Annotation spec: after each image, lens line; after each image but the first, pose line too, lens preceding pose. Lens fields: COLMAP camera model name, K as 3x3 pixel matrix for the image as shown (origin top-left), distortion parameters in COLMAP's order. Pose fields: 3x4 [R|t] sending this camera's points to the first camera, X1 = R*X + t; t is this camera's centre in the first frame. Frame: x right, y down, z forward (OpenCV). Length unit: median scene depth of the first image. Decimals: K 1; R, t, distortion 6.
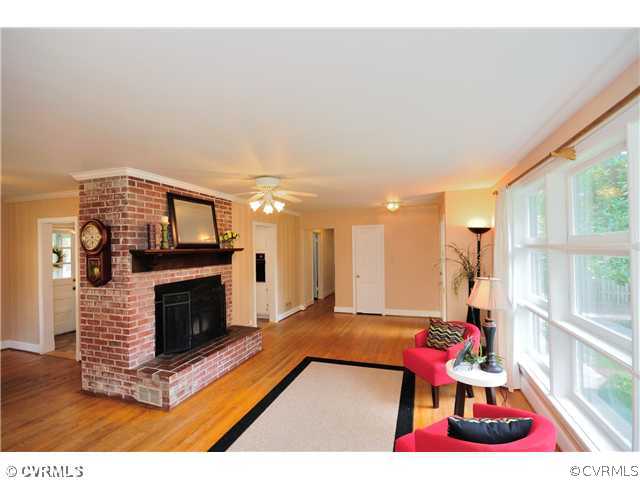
lens RADIAL K [[300.4, 0, 321.1], [0, 300.4, 247.8], [0, 0, 1]] dist [0.000484, 0.000000]
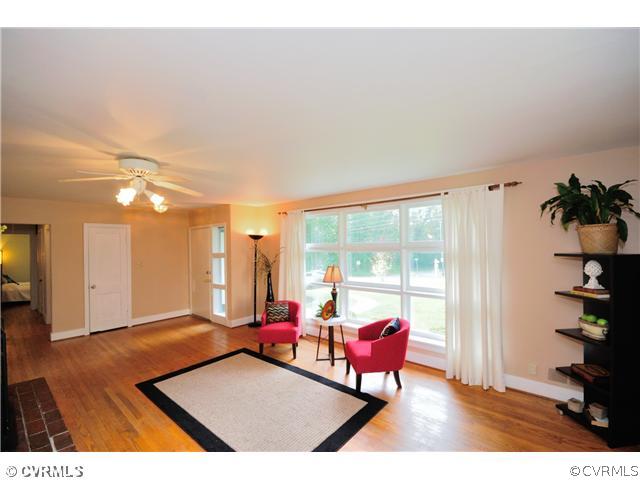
lens RADIAL K [[284.0, 0, 320.4], [0, 284.0, 246.0], [0, 0, 1]] dist [0.000676, -0.000197]
pose [[0.369275, 0.012204, 0.929240, -0.606932], [0.009668, 0.999809, -0.016973, 0.007411], [-0.929270, 0.015252, 0.369086, 0.260075]]
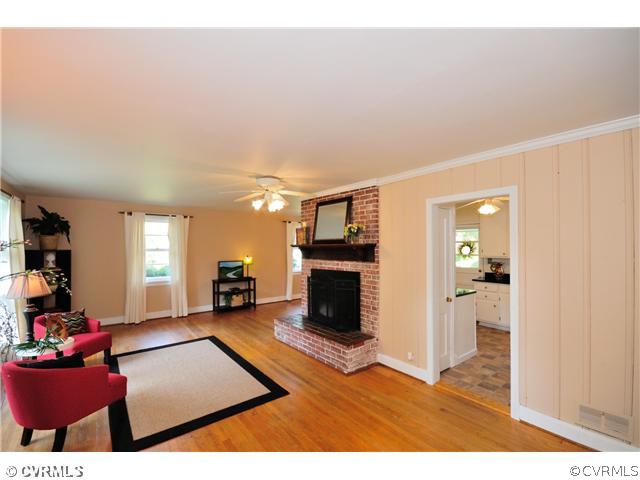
lens RADIAL K [[284.0, 0, 320.4], [0, 284.0, 246.0], [0, 0, 1]] dist [0.000676, -0.000197]
pose [[-0.546312, 0.020944, -0.837320, 0.505190], [0.014507, 0.999774, 0.015542, -0.006641], [0.837456, -0.003656, -0.546493, 1.511200]]
